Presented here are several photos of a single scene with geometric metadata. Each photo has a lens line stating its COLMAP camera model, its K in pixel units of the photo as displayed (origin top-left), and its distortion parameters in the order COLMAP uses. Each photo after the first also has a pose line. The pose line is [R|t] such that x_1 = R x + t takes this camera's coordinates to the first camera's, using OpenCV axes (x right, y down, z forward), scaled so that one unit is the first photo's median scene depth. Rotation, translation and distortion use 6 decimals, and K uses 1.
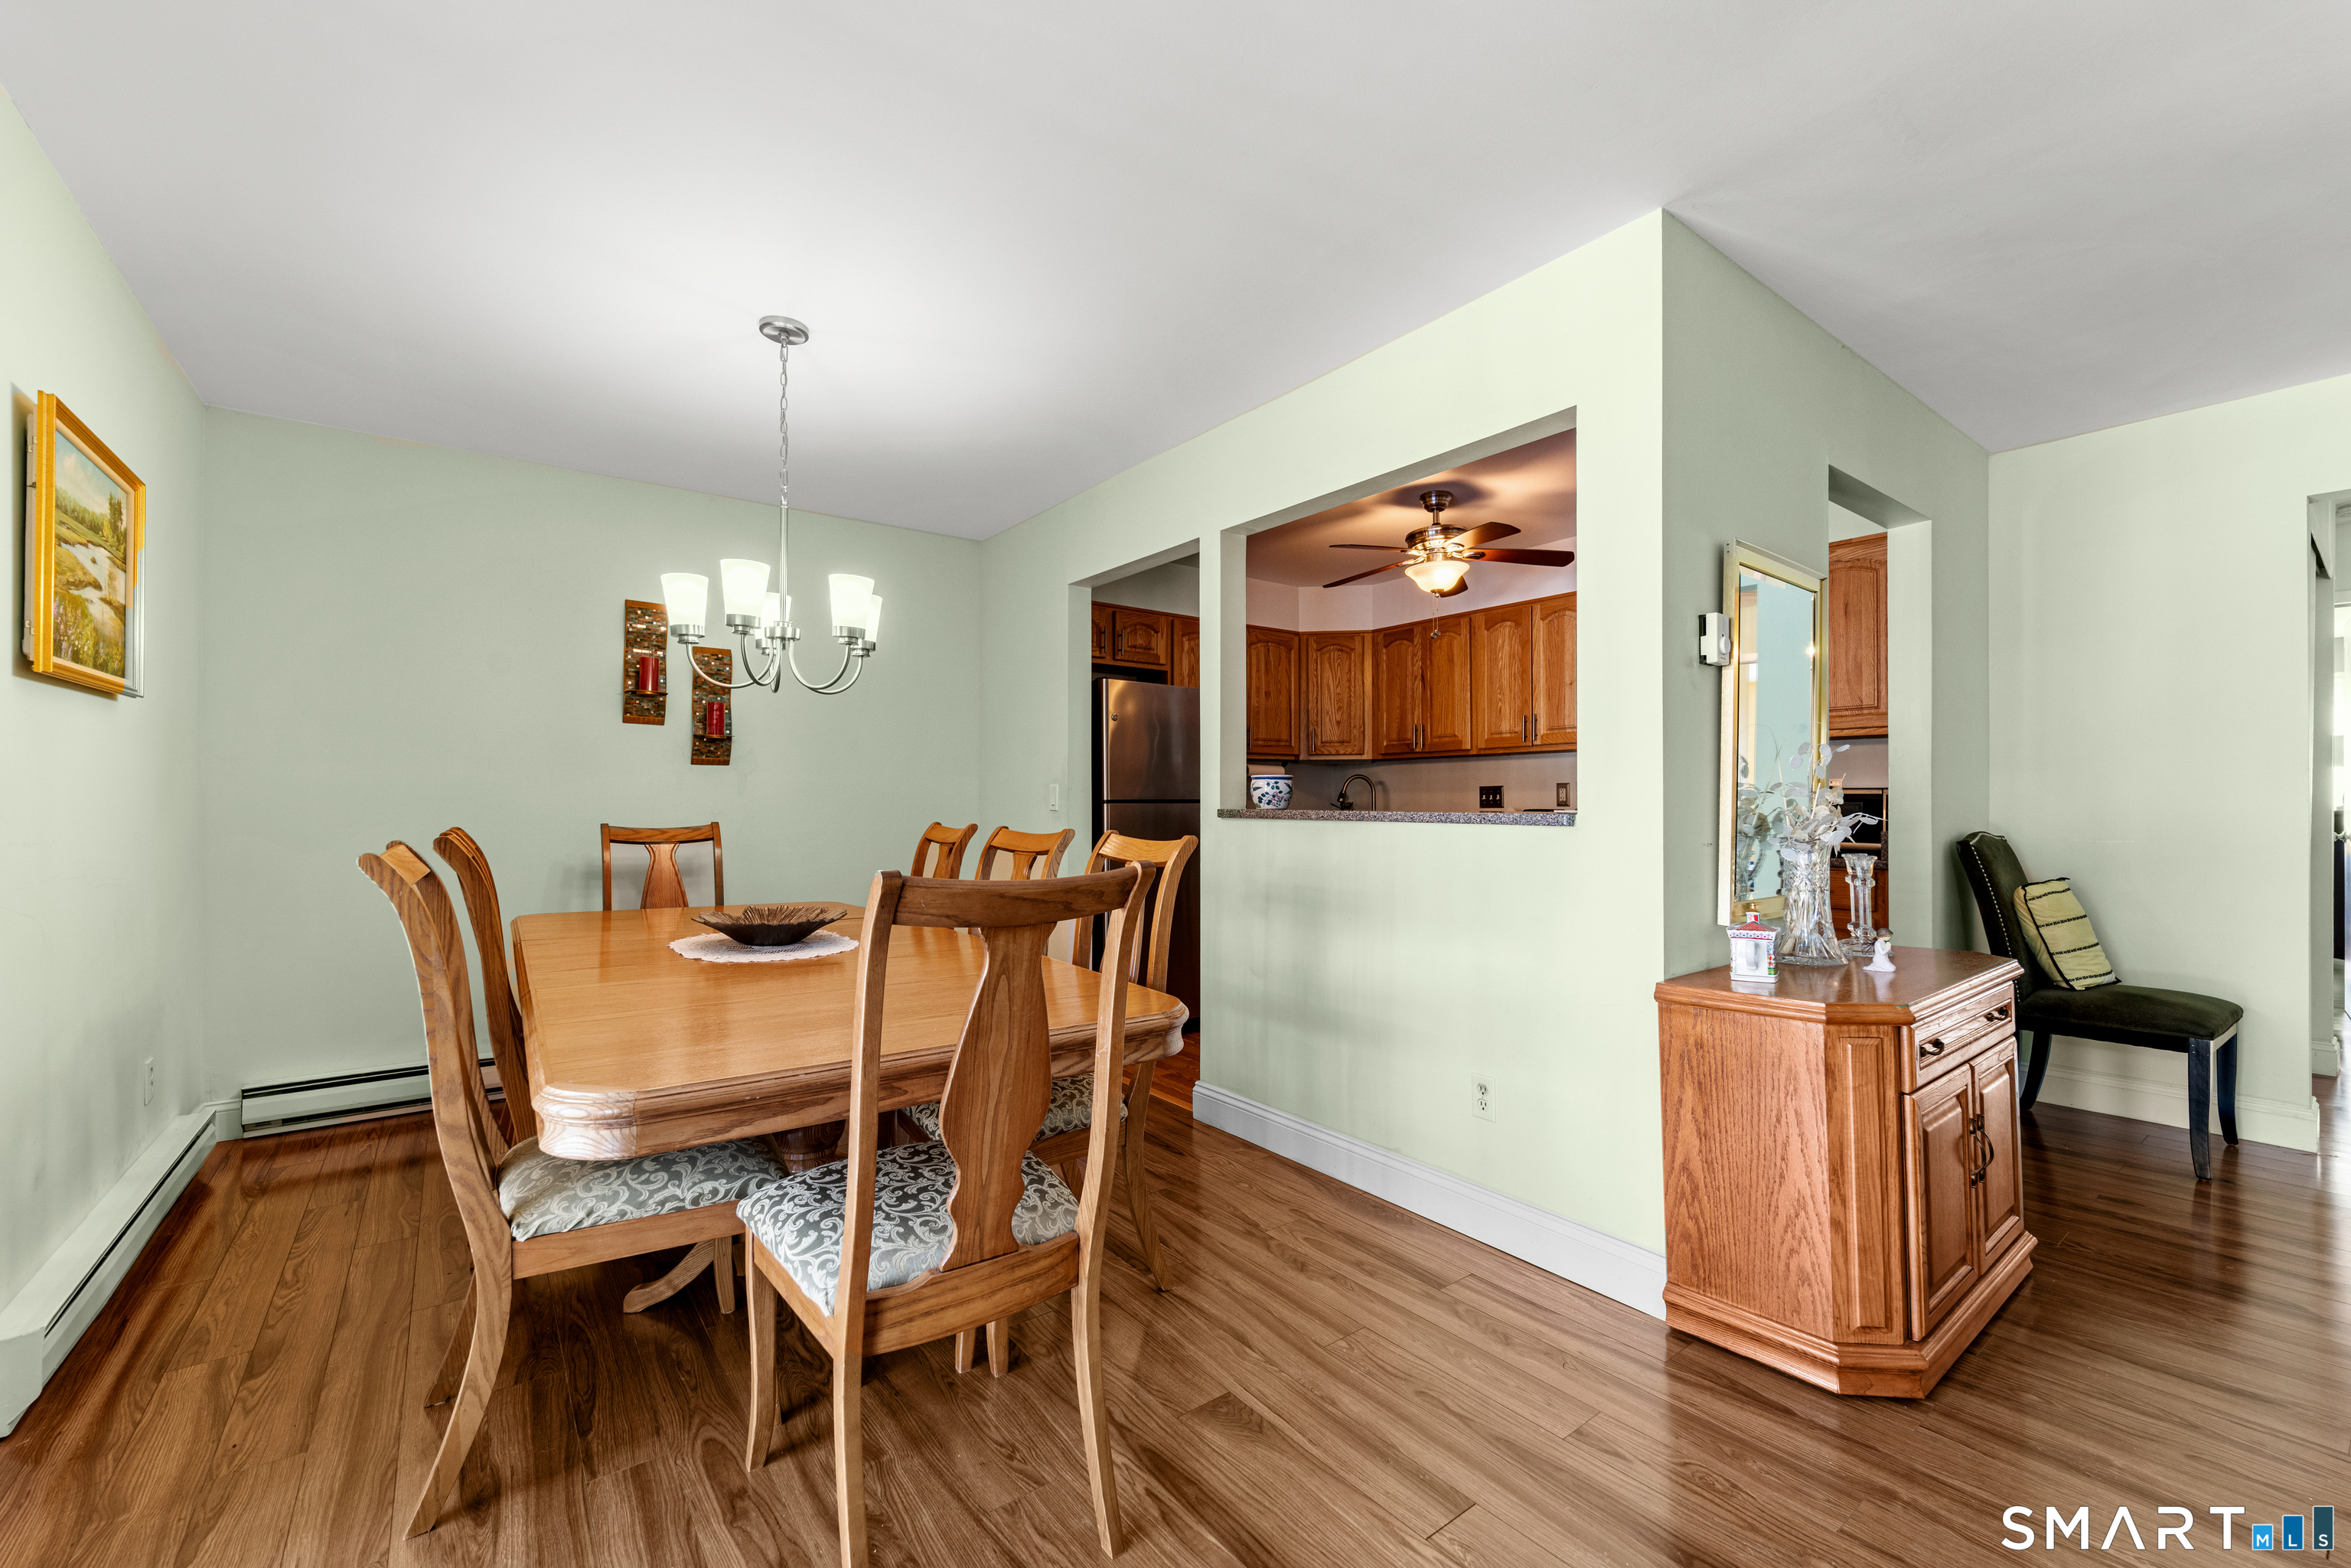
lens RADIAL K [[942.7, 0, 1179.0], [0, 942.7, 796.4], [0, 0, 1]] dist [-0.001156, -0.000279]
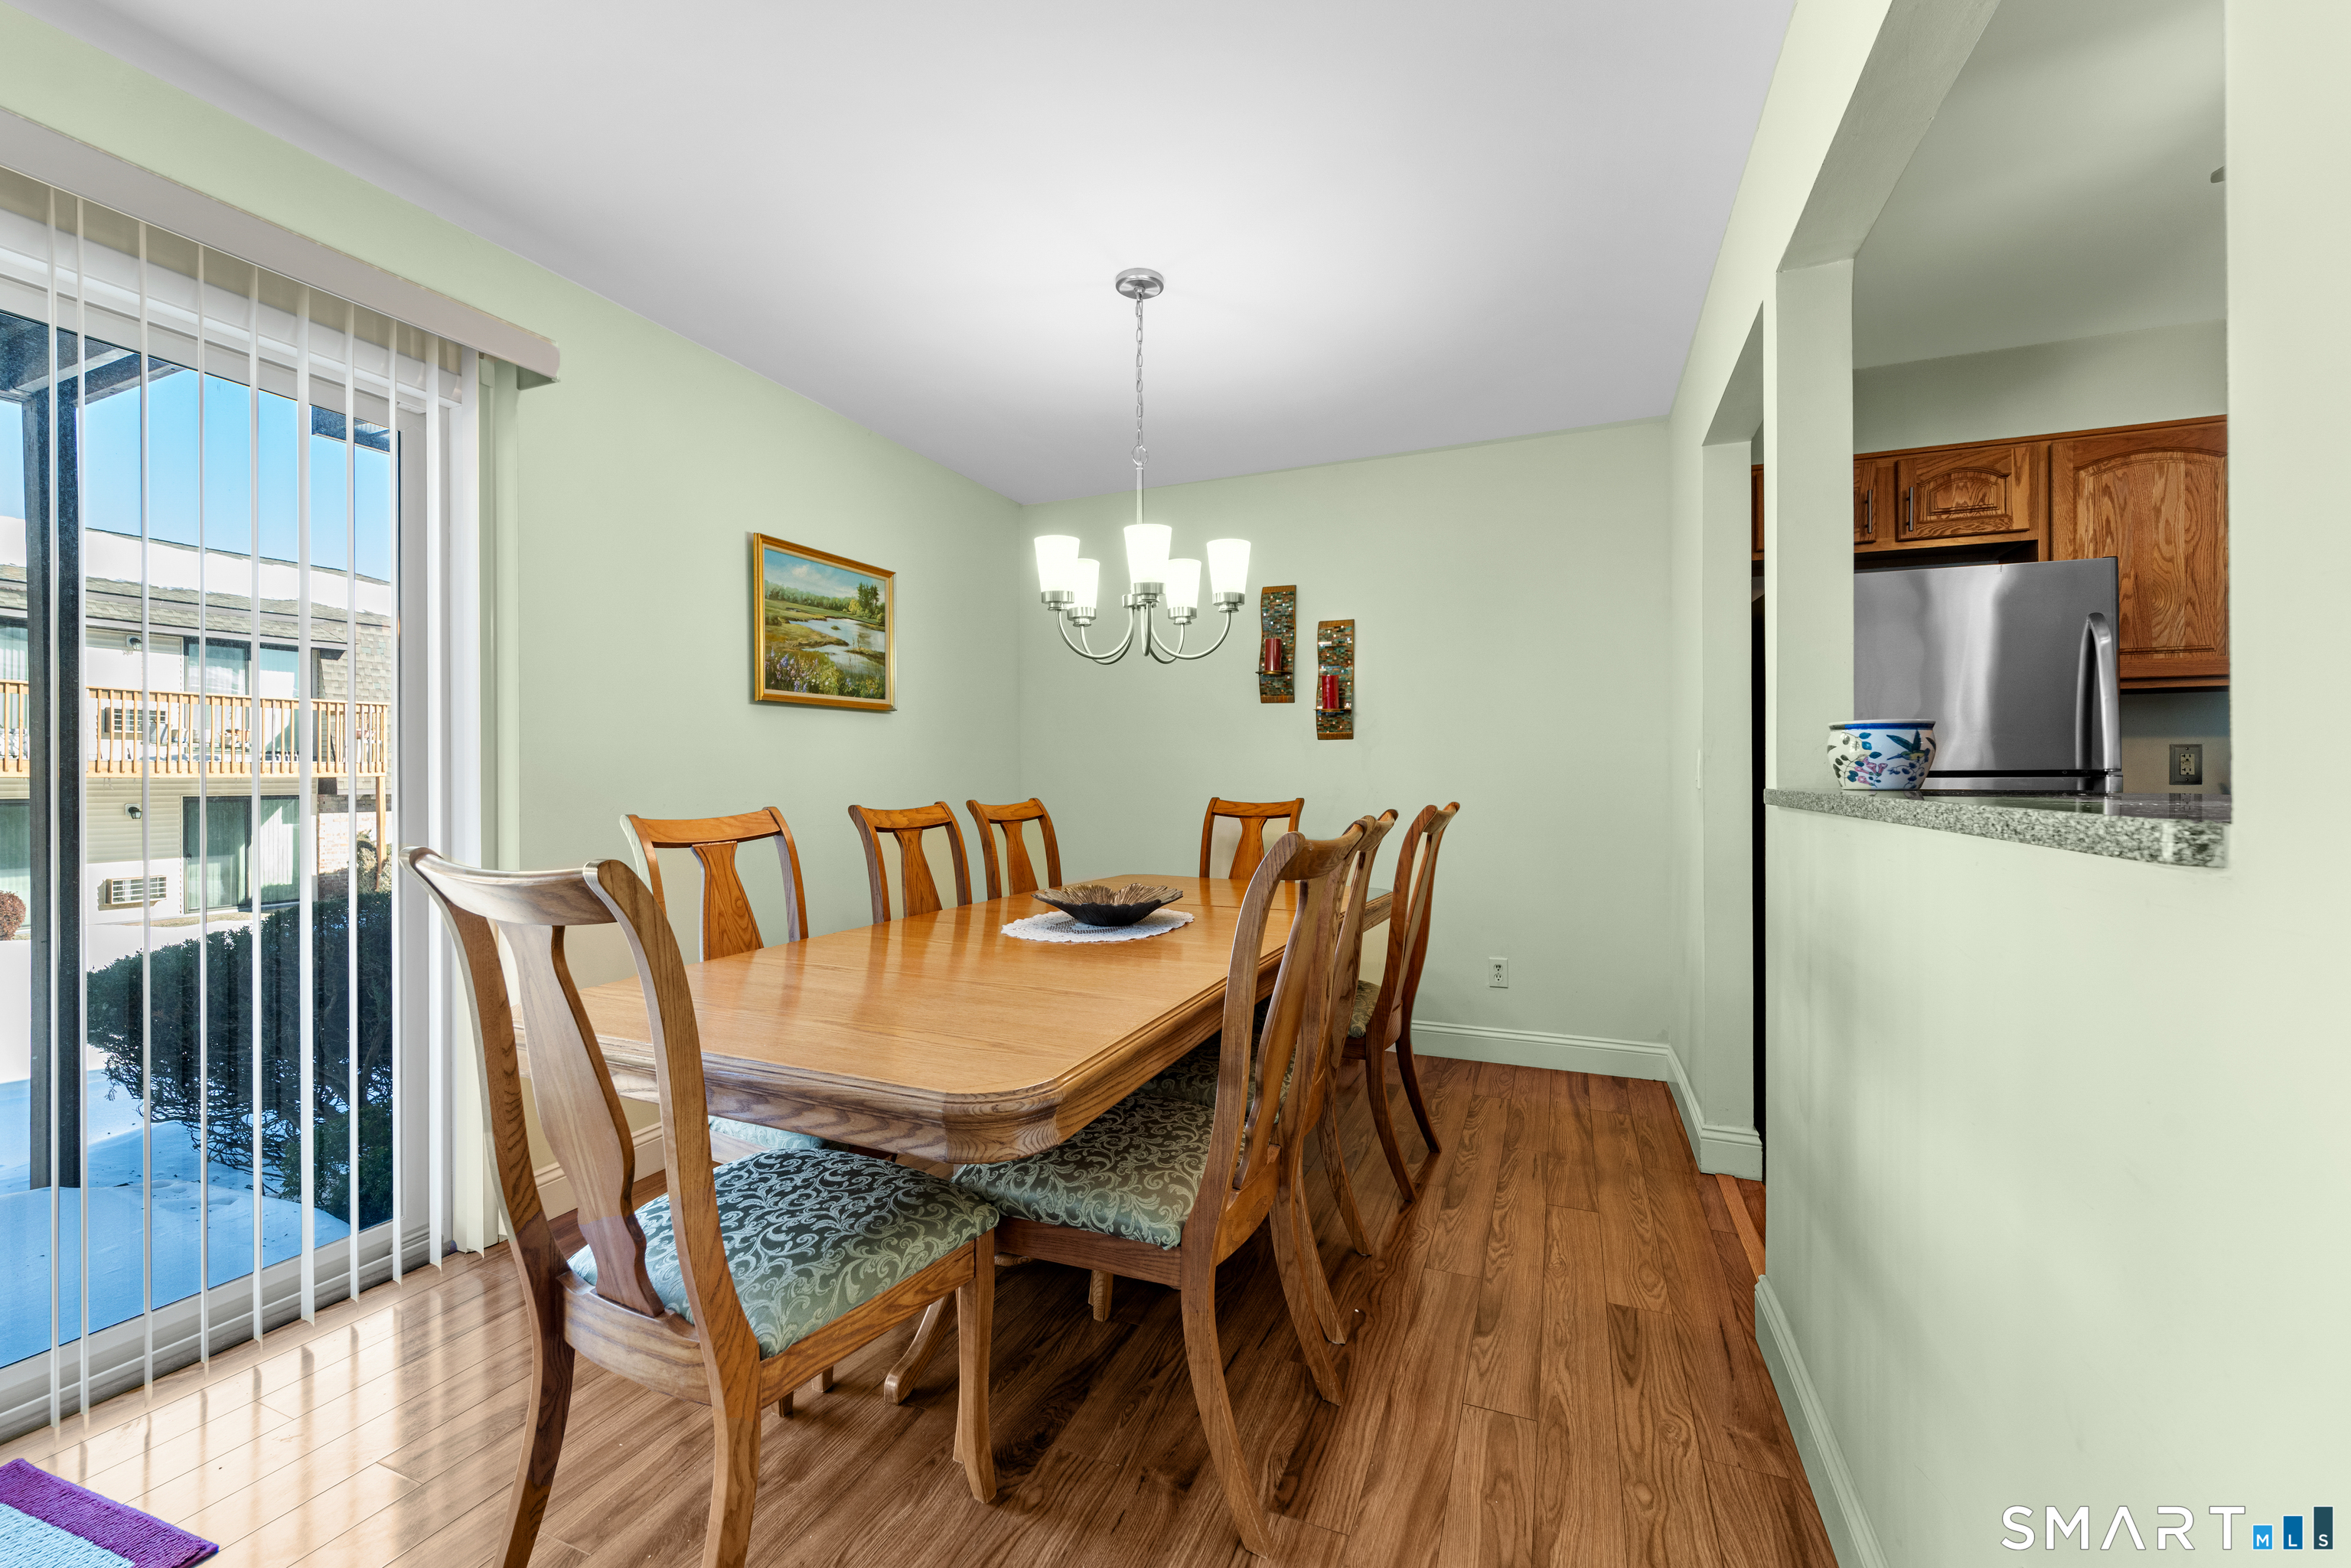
lens RADIAL K [[948.9, 0, 1170.7], [0, 948.9, 799.9], [0, 0, 1]] dist [-0.000580, -0.000548]
pose [[0.503561, 0.019637, -0.863736, 0.485607], [0.008780, 0.999574, 0.027844, 0.001589], [0.863915, -0.021605, 0.503174, 0.613207]]
